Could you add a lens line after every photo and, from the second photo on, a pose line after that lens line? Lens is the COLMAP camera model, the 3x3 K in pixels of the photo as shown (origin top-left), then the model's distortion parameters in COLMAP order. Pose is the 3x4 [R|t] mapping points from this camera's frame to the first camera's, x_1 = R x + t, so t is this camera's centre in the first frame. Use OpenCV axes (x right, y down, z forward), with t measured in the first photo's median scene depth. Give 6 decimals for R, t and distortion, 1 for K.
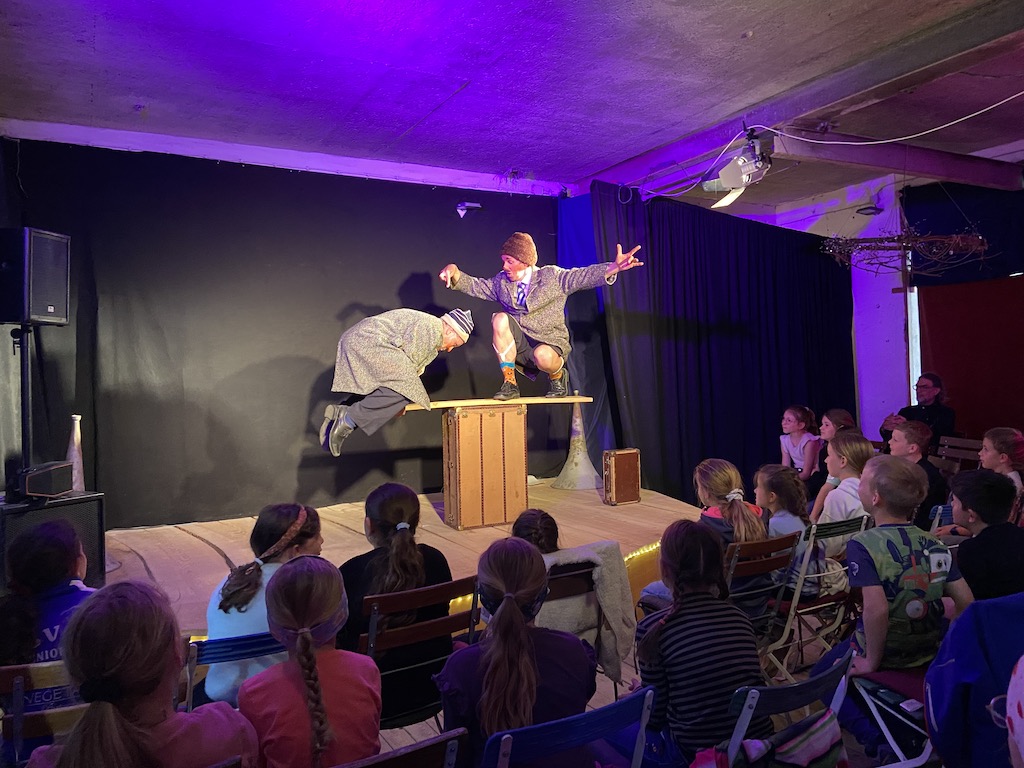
lens RADIAL K [[780.3, 0, 519.8], [0, 780.3, 374.5], [0, 0, 1]] dist [0.097063, -0.125065]
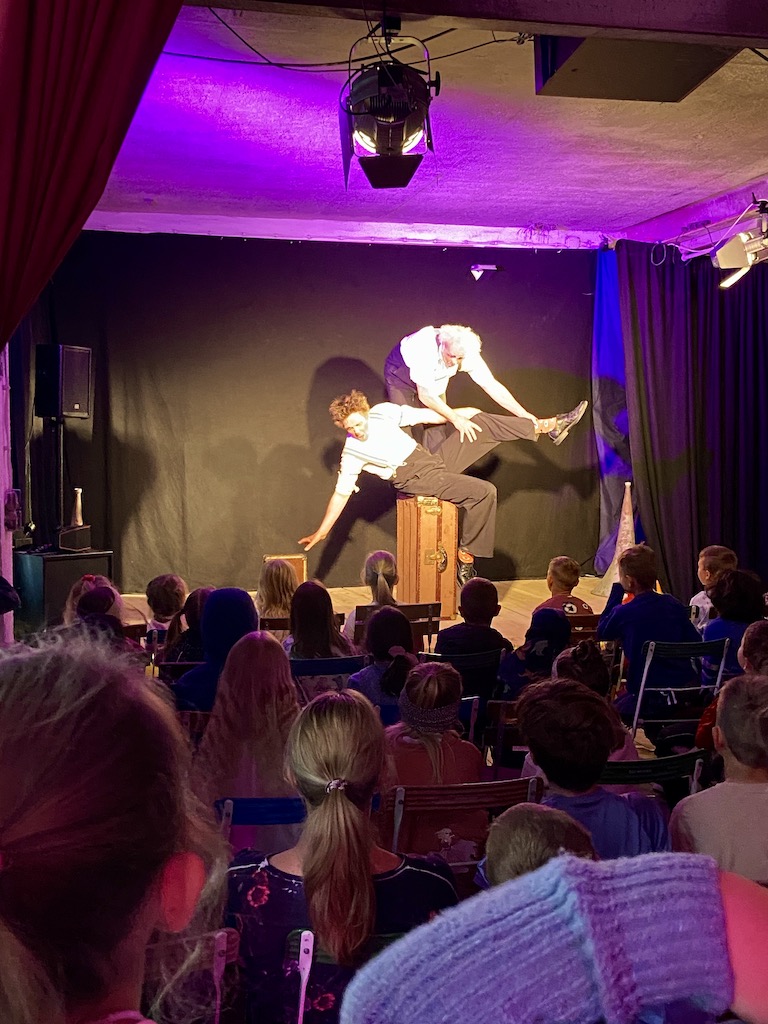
lens RADIAL K [[1252.4, 0, 382.0], [0, 1252.4, 510.2], [0, 0, 1]] dist [0.070975, 0.000000]
pose [[0.960927, 0.047818, -0.272641, 0.253935], [-0.029356, 0.997016, 0.071397, -0.043092], [0.275241, -0.060604, 0.959463, -0.470721]]
